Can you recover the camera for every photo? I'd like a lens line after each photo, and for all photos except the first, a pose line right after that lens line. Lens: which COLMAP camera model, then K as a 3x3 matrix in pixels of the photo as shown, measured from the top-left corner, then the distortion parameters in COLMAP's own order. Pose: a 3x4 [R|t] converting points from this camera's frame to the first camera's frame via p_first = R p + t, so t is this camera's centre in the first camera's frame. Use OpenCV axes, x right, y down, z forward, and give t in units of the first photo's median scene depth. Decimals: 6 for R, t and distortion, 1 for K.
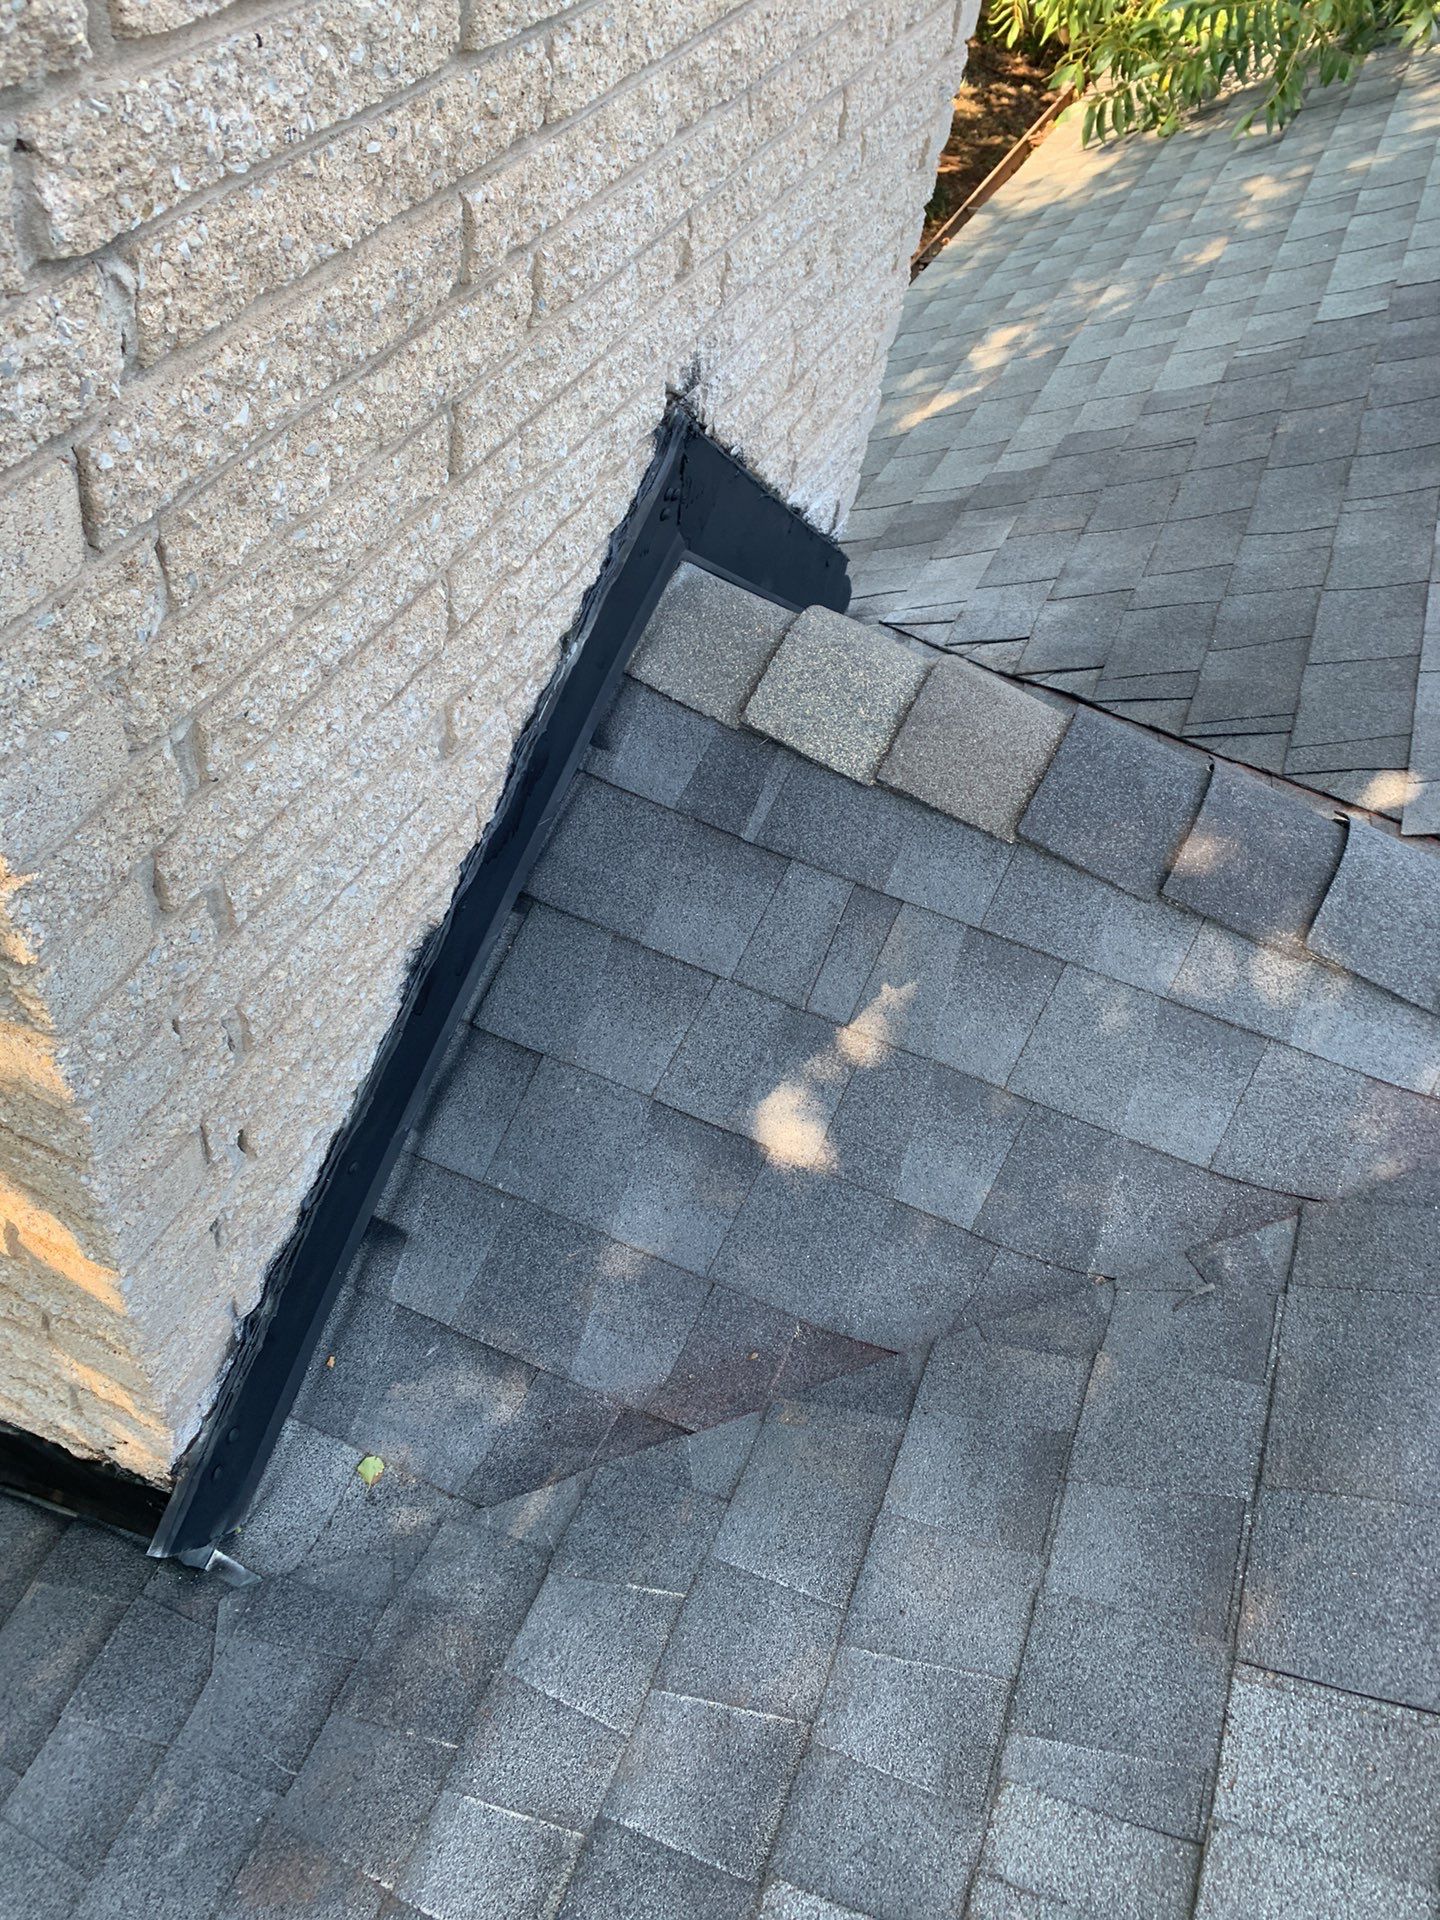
lens RADIAL K [[1428.0, 0, 720.0], [0, 1428.0, 960.0], [0, 0, 1]] dist [0.005479, -0.002524]
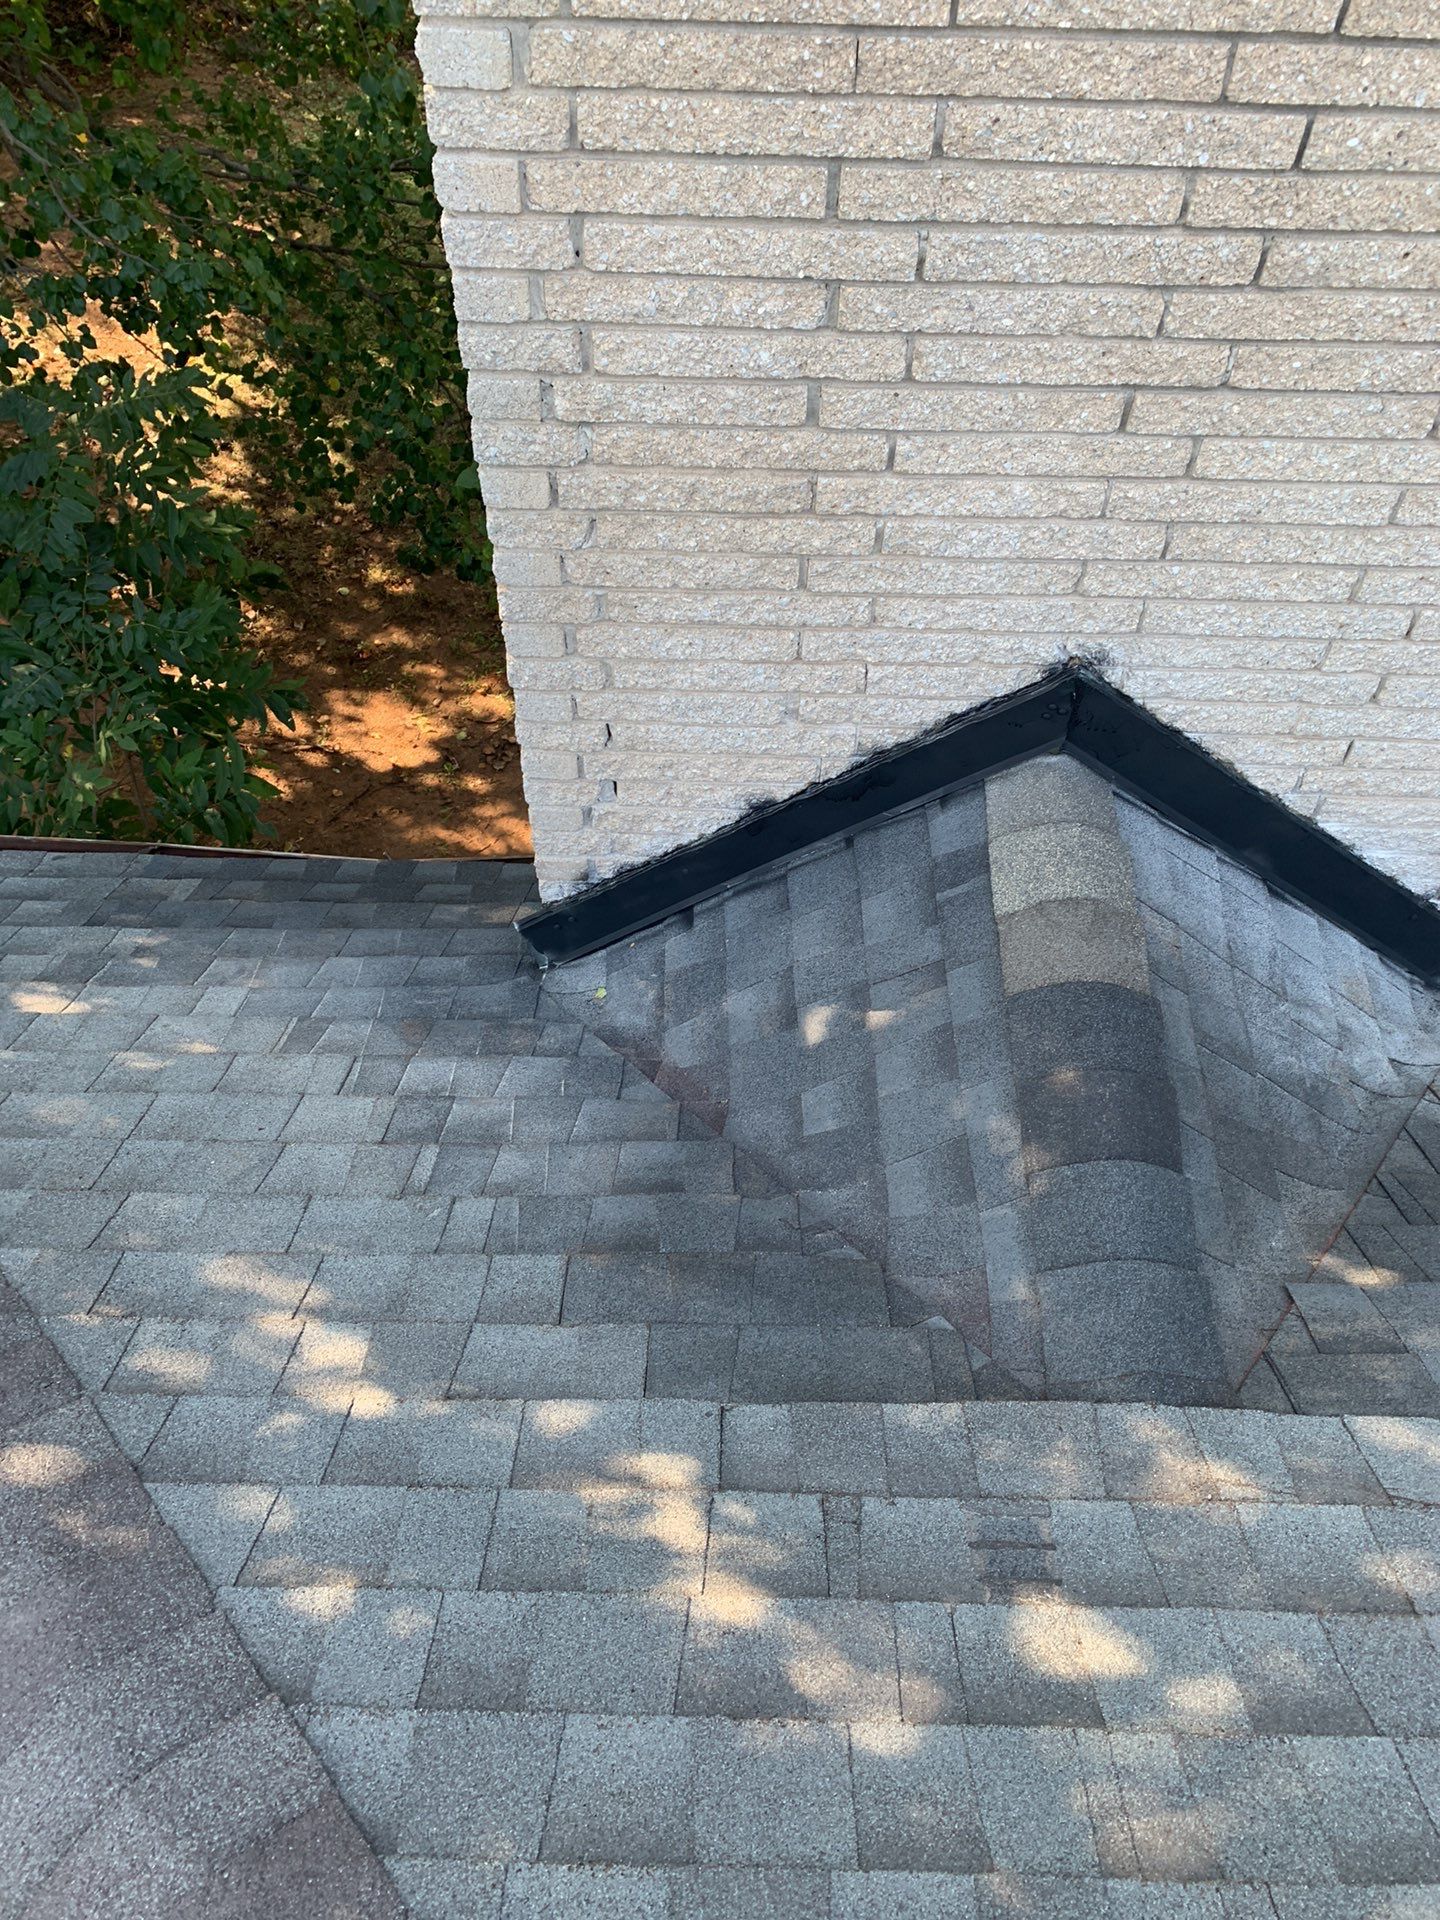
lens RADIAL K [[1387.9, 0, 720.0], [0, 1387.9, 960.0], [0, 0, 1]] dist [0.101805, 0.001048]
pose [[0.371132, 0.654364, -0.658839, 1.206377], [-0.675655, 0.677008, 0.291805, -0.394709], [0.636986, 0.336850, 0.693384, -0.263440]]
